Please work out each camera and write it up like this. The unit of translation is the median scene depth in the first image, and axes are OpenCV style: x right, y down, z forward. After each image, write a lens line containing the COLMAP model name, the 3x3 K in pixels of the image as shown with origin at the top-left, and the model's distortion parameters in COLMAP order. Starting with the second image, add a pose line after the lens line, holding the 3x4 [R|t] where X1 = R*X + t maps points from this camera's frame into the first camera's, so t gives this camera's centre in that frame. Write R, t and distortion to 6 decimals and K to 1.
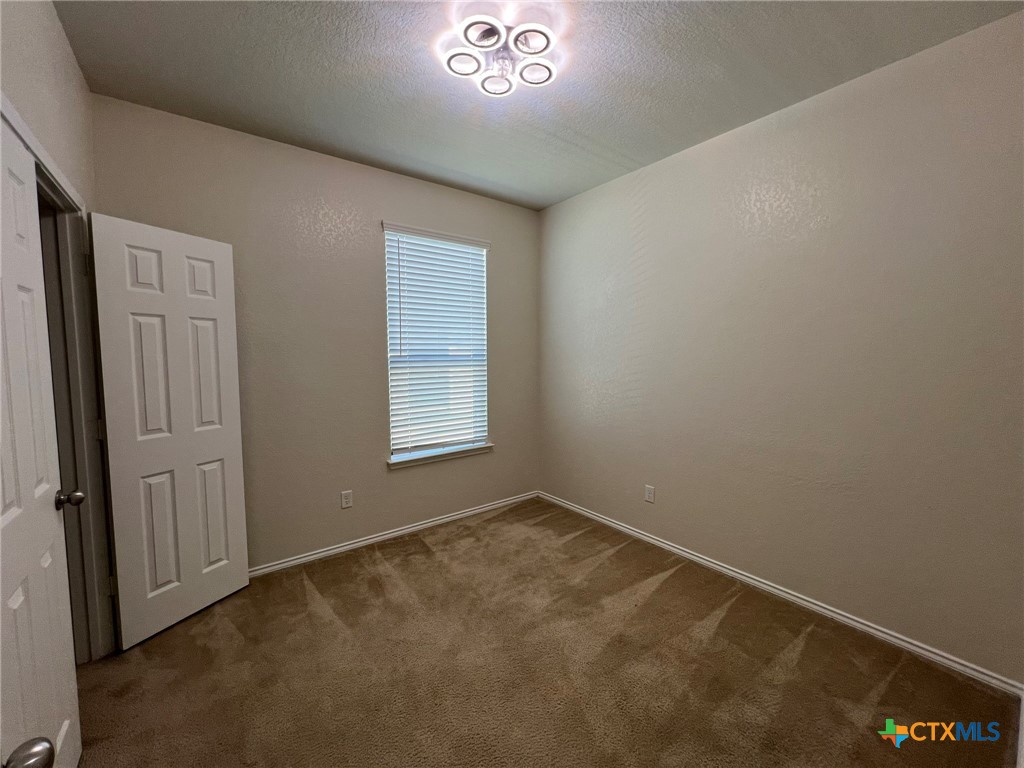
lens RADIAL K [[408.3, 0, 510.4], [0, 408.3, 381.4], [0, 0, 1]] dist [-0.000757, 0.000356]
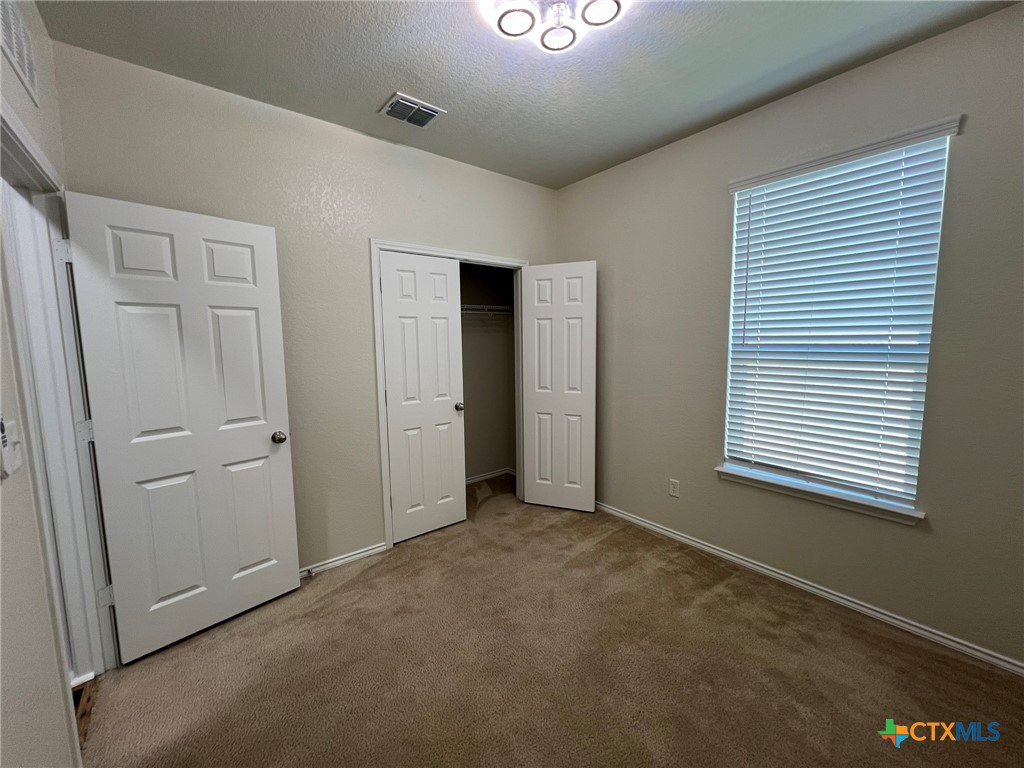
lens RADIAL K [[410.0, 0, 510.3], [0, 410.0, 381.9], [0, 0, 1]] dist [-0.001717, 0.000384]
pose [[0.032312, 0.109501, -0.993461, 0.623806], [-0.058622, 0.992477, 0.107486, -0.059486], [0.997757, 0.054766, 0.038488, 0.616739]]
